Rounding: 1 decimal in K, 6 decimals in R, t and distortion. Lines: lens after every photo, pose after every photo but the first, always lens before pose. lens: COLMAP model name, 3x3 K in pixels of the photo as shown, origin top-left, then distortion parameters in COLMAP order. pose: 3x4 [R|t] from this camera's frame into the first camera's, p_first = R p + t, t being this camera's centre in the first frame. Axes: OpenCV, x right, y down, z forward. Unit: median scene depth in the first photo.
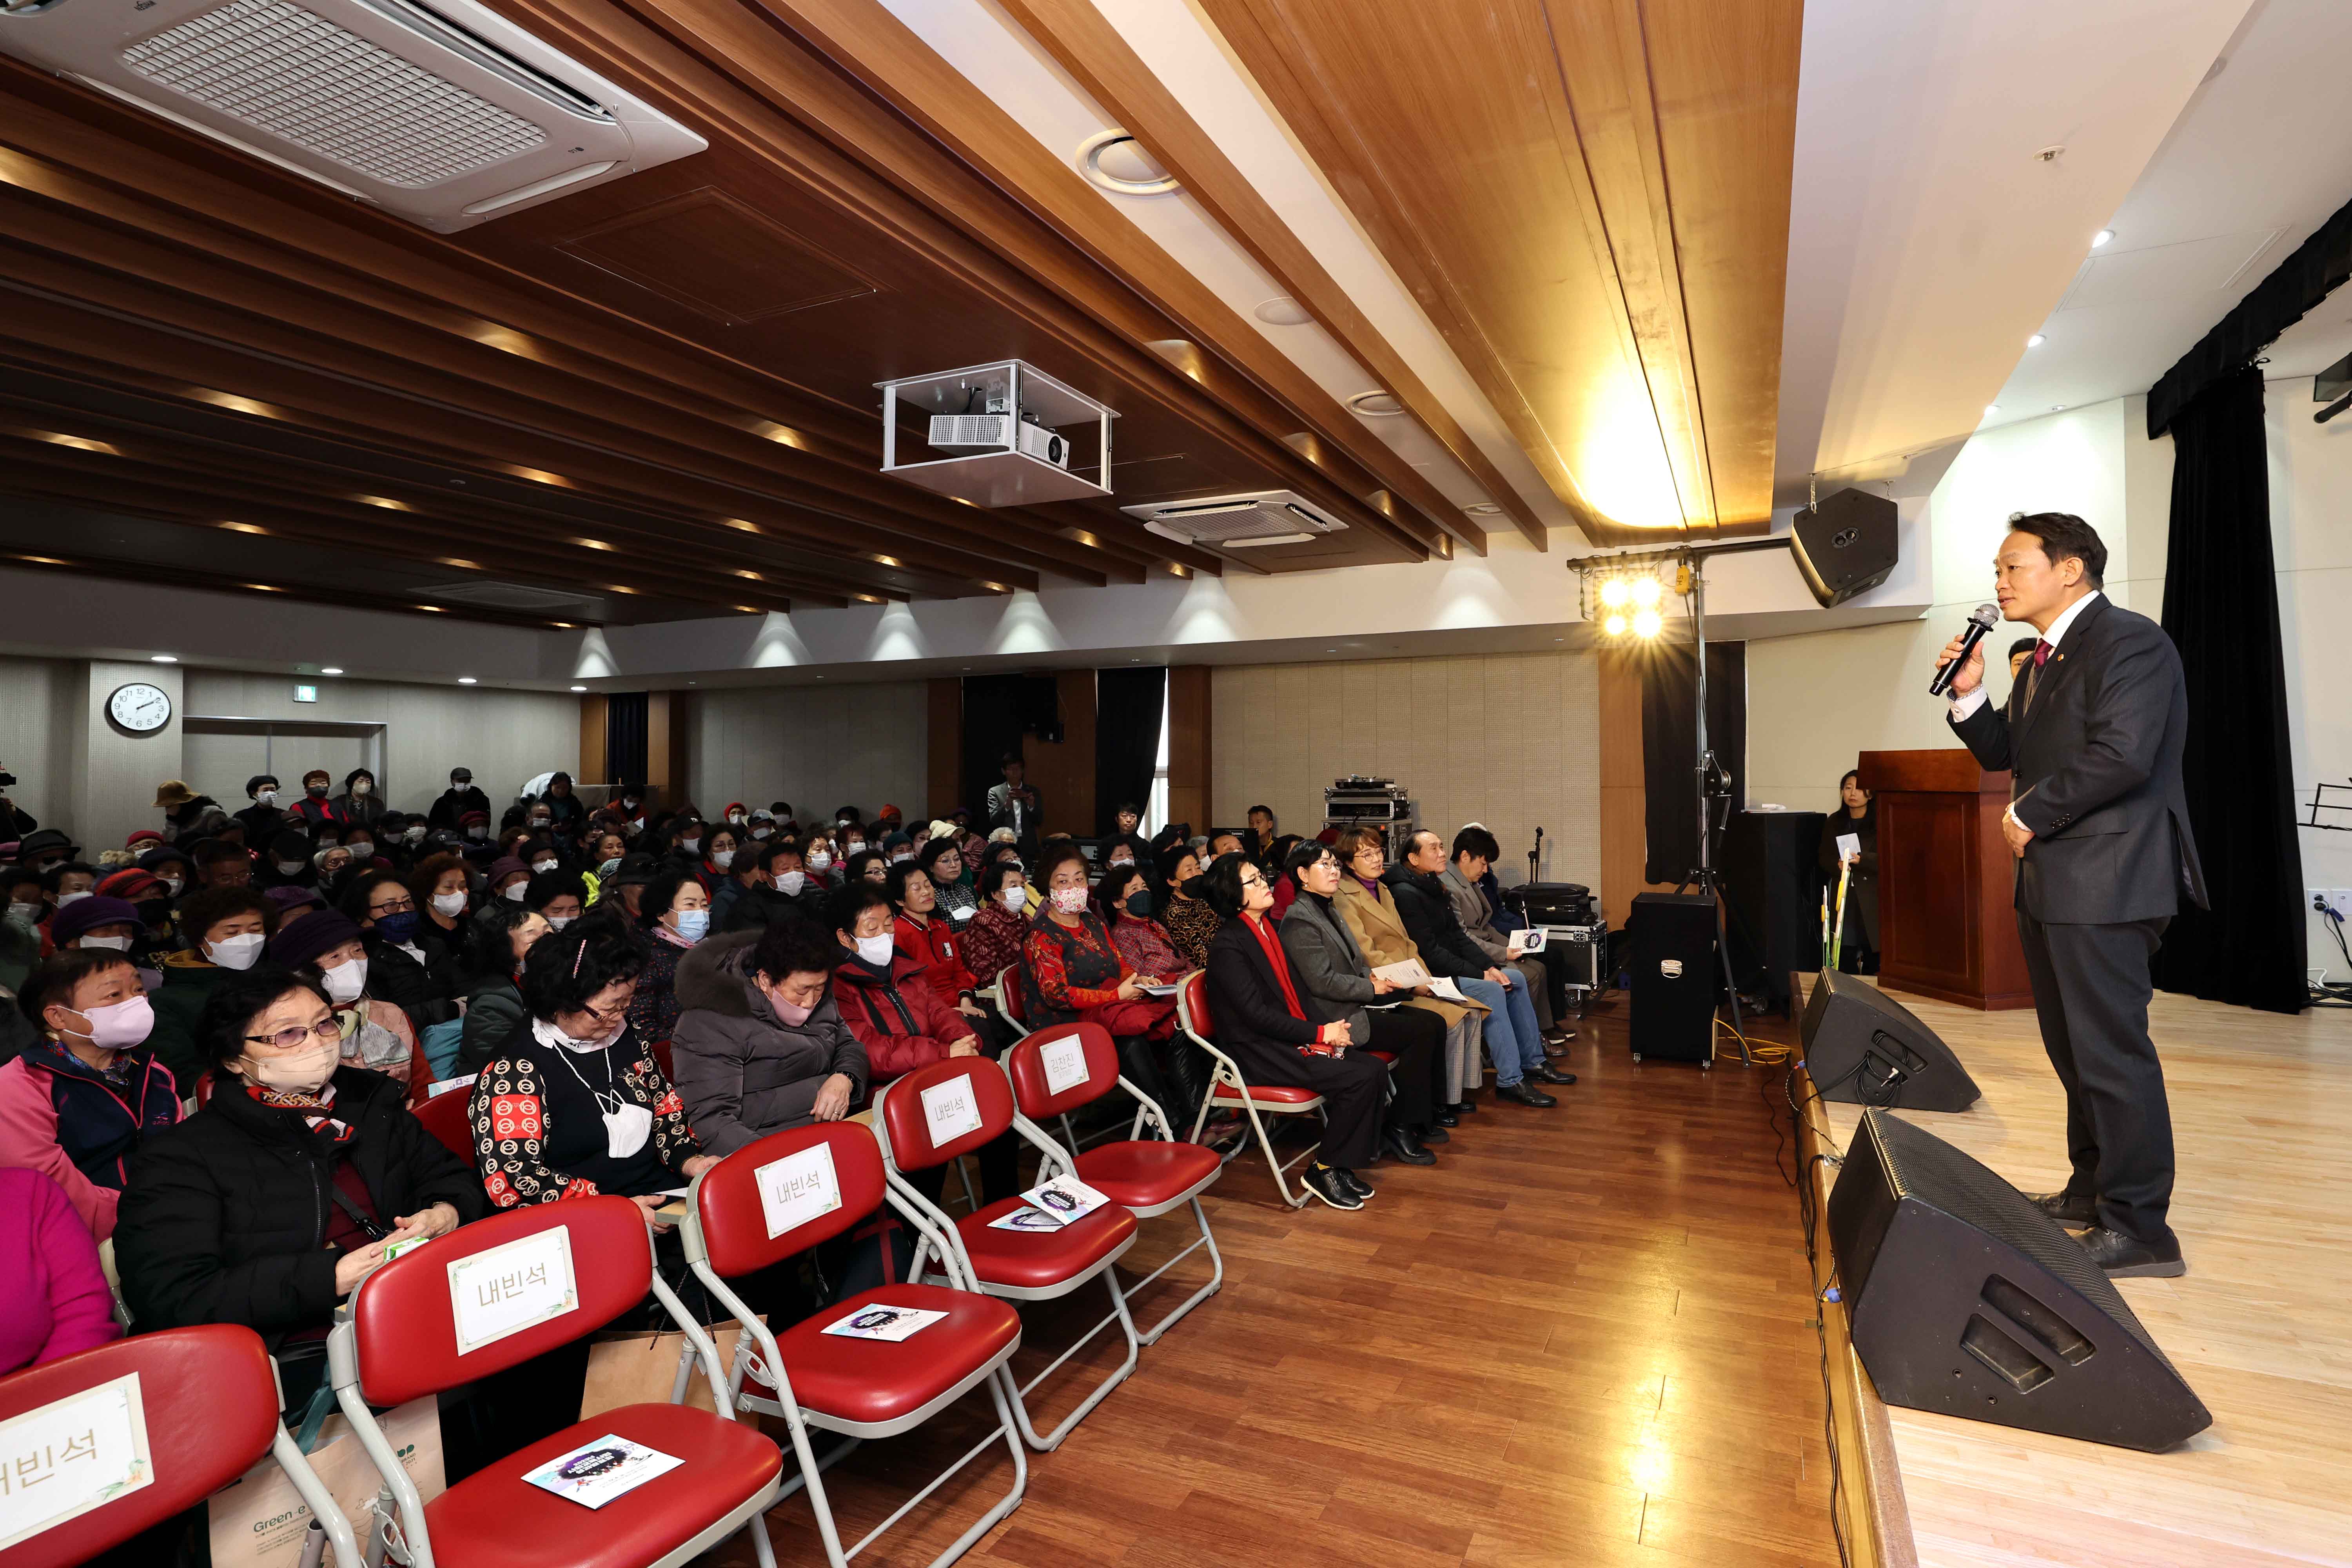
lens RADIAL K [[1197.5, 0, 1193.7], [0, 1197.5, 779.2], [0, 0, 1]] dist [-0.023229, 0.004624]
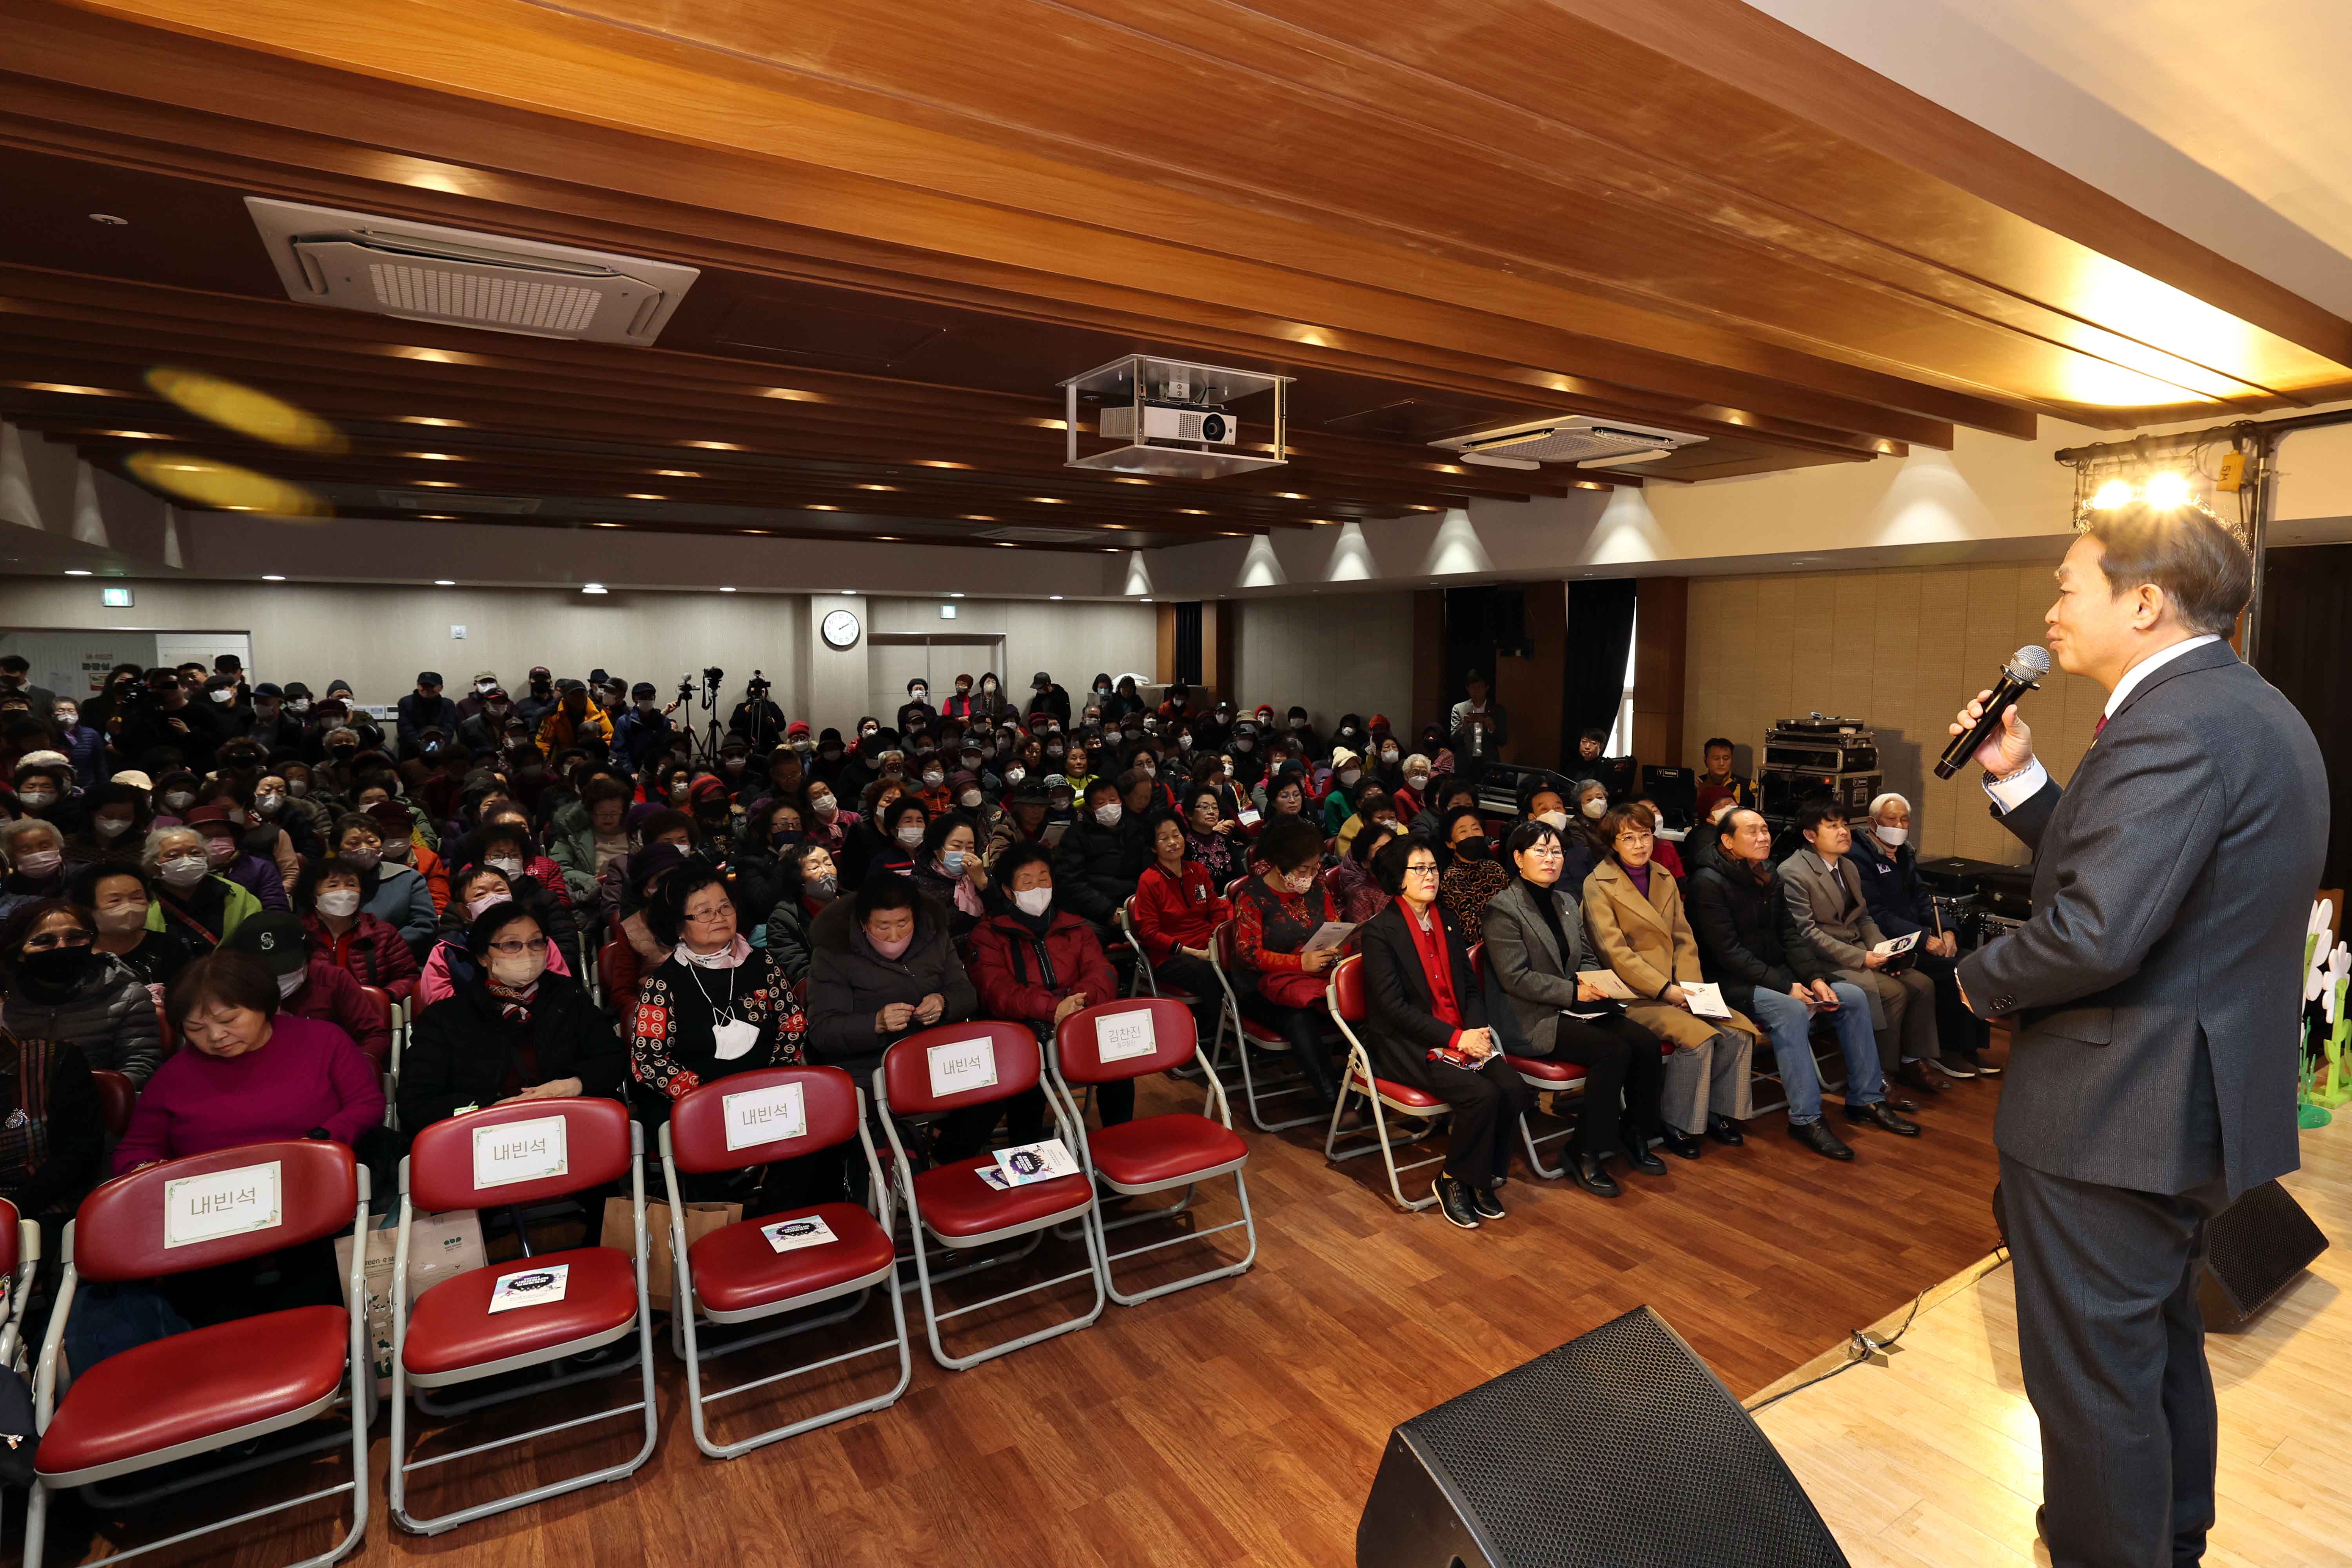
lens RADIAL K [[1197.5, 0, 1191.9], [0, 1197.5, 783.4], [0, 0, 1]] dist [-0.023229, 0.004624]
pose [[0.847045, 0.063750, -0.527684, 0.372524], [-0.005338, 0.993751, 0.111488, -0.081300], [0.531494, -0.091618, 0.842093, 0.105959]]
